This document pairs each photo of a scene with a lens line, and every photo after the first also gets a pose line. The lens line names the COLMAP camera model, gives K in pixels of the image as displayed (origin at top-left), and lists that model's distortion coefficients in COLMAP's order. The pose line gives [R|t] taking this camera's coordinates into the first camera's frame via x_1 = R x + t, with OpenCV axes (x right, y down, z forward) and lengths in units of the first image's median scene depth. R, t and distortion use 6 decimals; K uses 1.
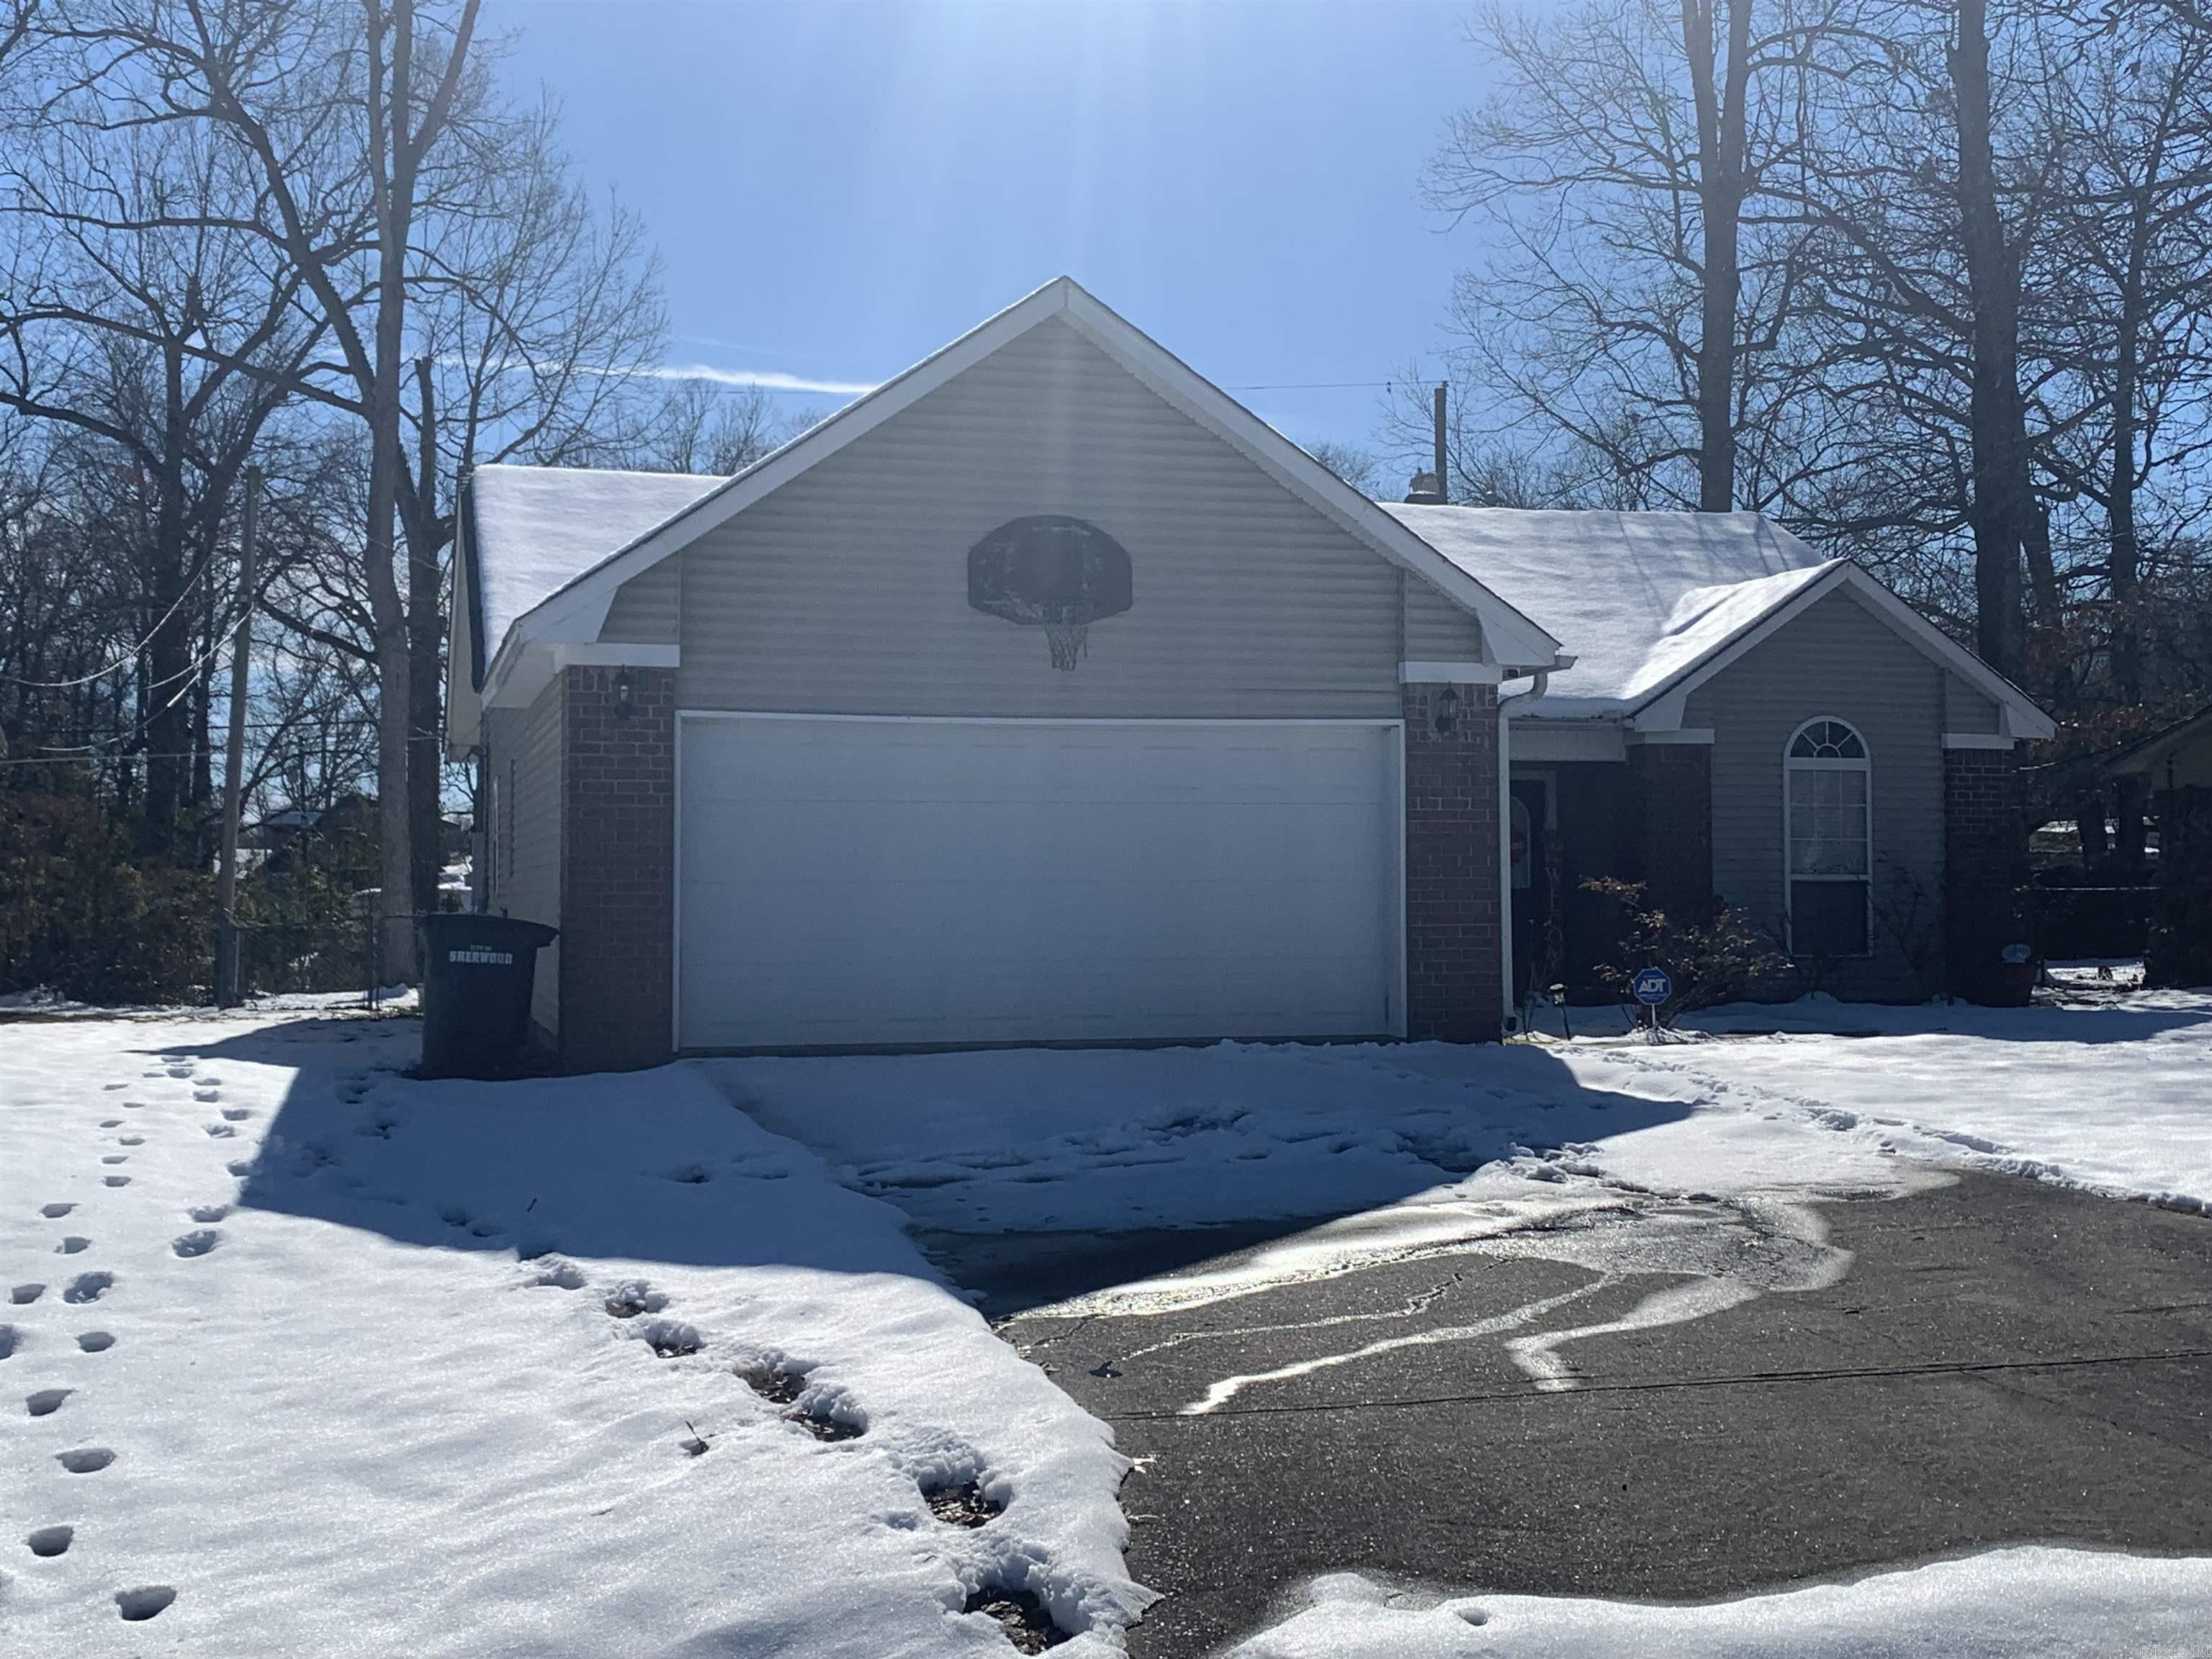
lens RADIAL K [[2747.1, 0, 1106.0], [0, 2747.1, 829.5], [0, 0, 1]] dist [0.230494, -0.786432]
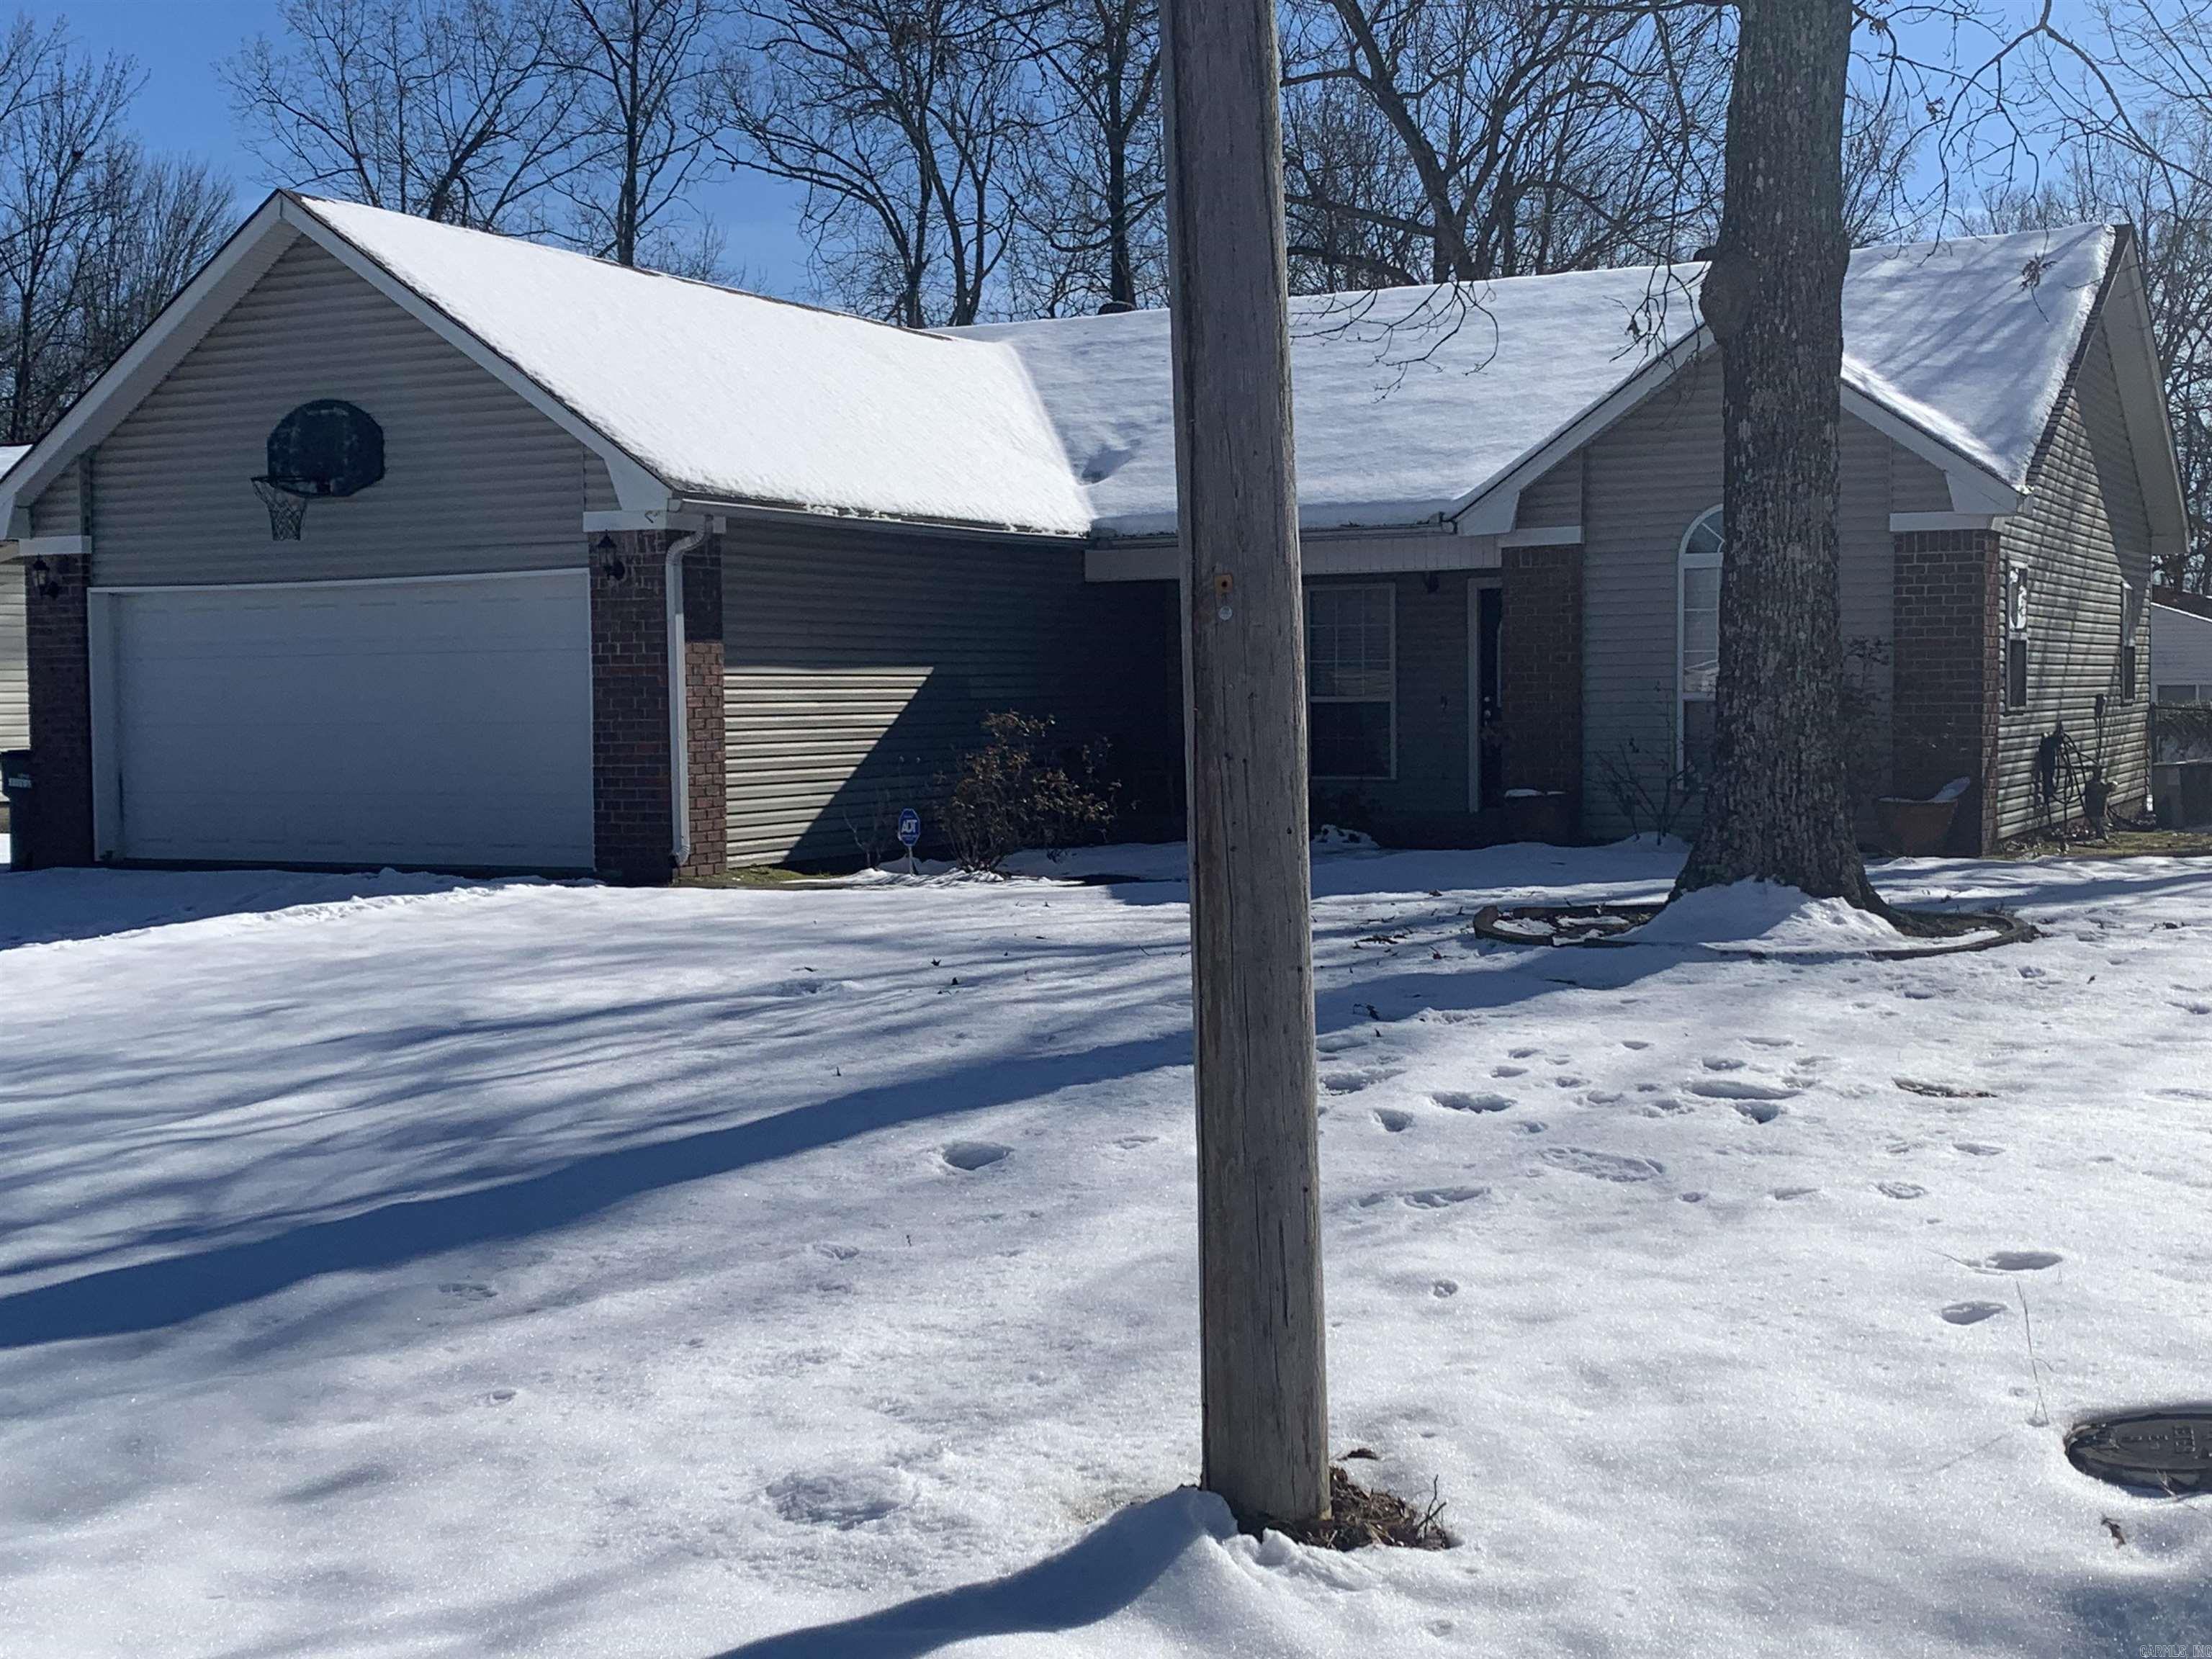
lens RADIAL K [[2747.1, 0, 1106.0], [0, 2747.1, 829.5], [0, 0, 1]] dist [0.230494, -0.786432]
pose [[0.728591, 0.027241, -0.684407, 0.894641], [0.028263, 0.997162, 0.069777, -0.008067], [0.684366, -0.070182, 0.725753, 0.336760]]
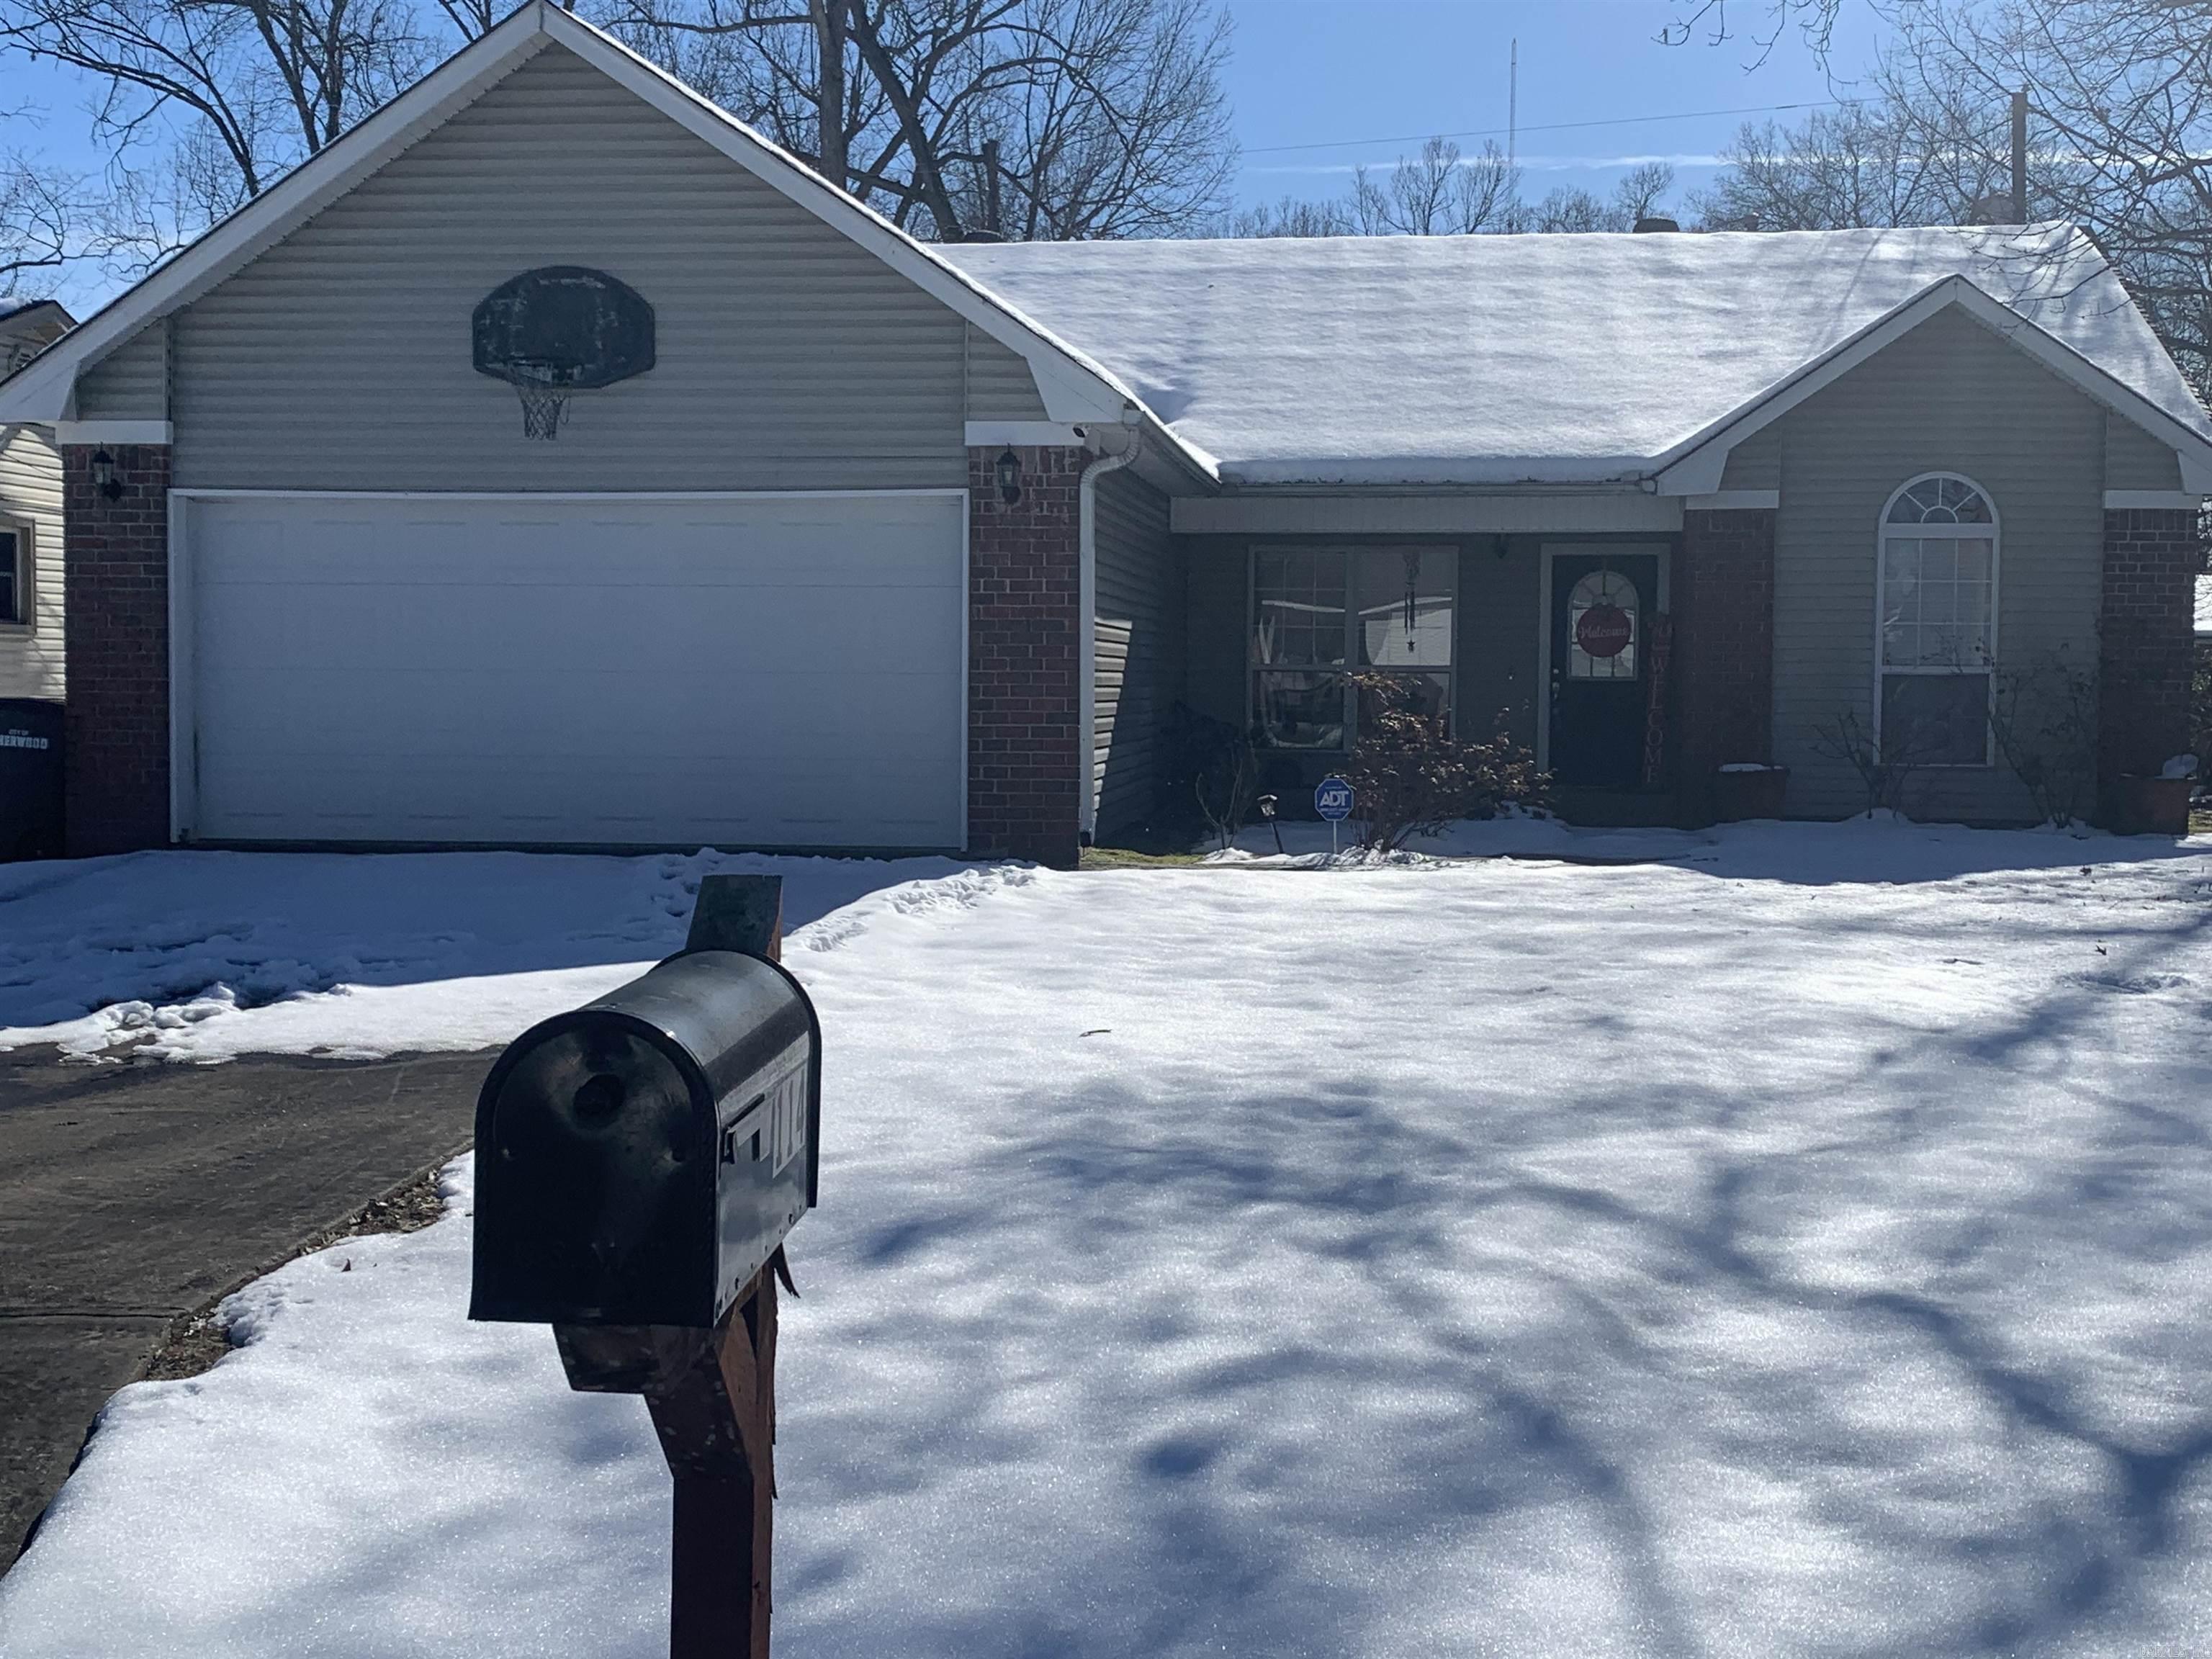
lens RADIAL K [[2747.1, 0, 1106.0], [0, 2747.1, 829.5], [0, 0, 1]] dist [0.230494, -0.786432]
pose [[0.925882, 0.028478, -0.376738, 0.443597], [0.001114, 0.996945, 0.078098, -0.000411], [0.377811, -0.072729, 0.923022, 0.185301]]
